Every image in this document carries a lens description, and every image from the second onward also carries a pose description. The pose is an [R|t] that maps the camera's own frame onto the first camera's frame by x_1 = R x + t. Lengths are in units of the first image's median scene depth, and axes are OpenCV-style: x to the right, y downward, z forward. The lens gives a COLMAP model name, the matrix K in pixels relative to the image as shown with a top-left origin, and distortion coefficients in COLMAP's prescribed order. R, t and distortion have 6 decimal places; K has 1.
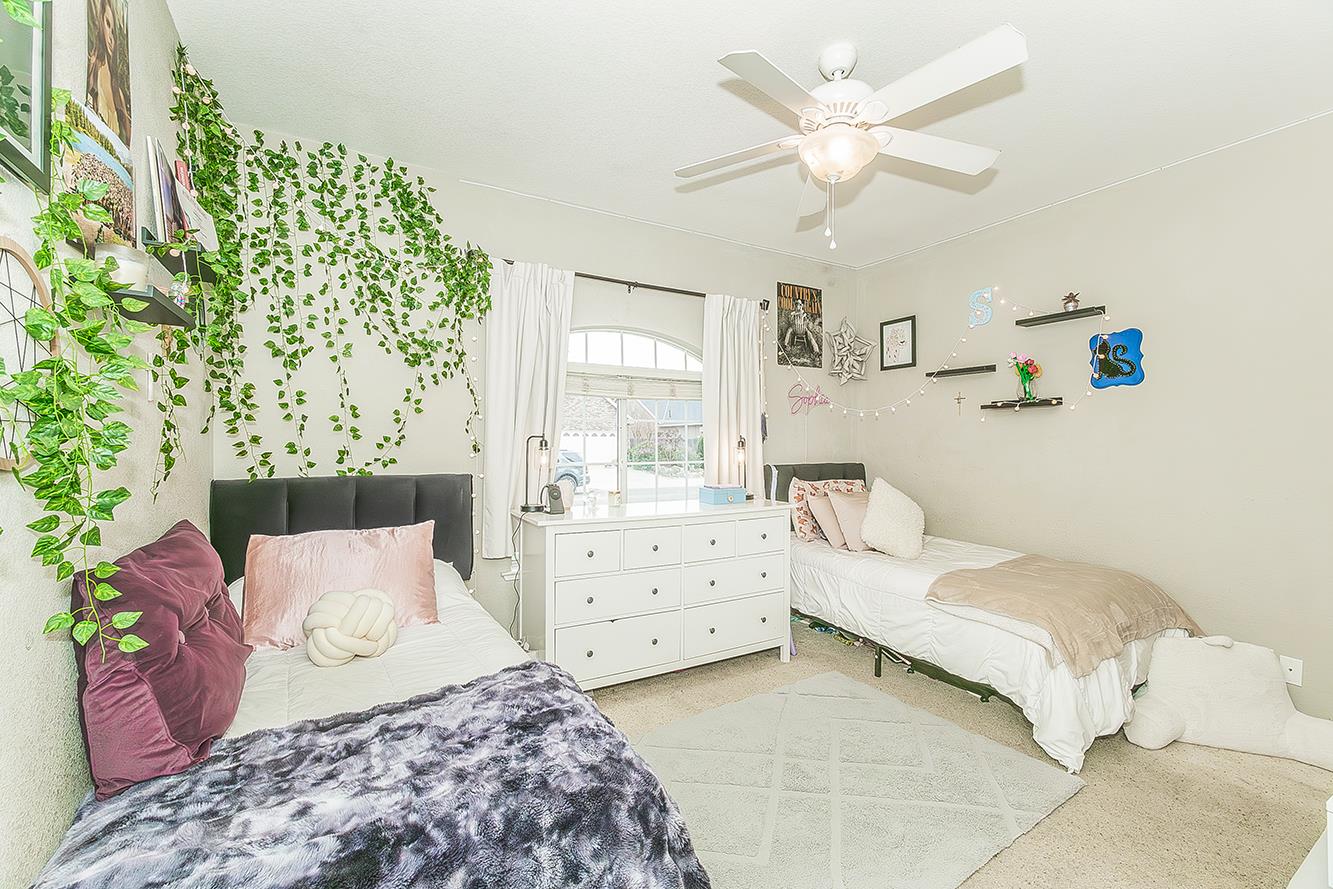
lens RADIAL K [[557.0, 0, 661.1], [0, 557.0, 440.6], [0, 0, 1]] dist [0.006527, -0.001068]
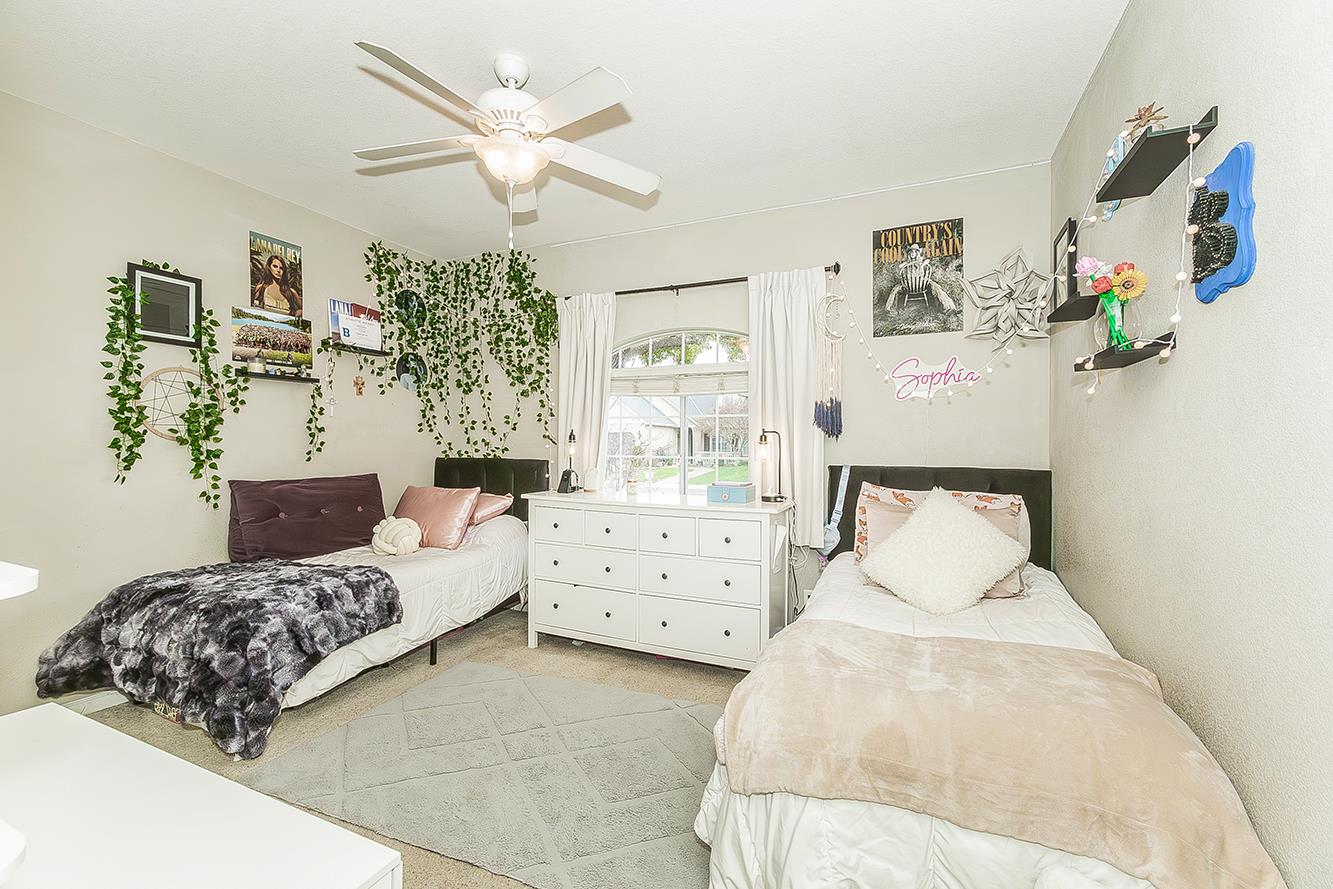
lens RADIAL K [[557.0, 0, 661.2], [0, 557.0, 443.5], [0, 0, 1]] dist [0.006527, -0.001068]
pose [[0.585158, 0.002443, -0.810916, 0.795063], [-0.004515, 0.999990, -0.000246, 0.015779], [0.810907, 0.003805, 0.585163, 0.363905]]
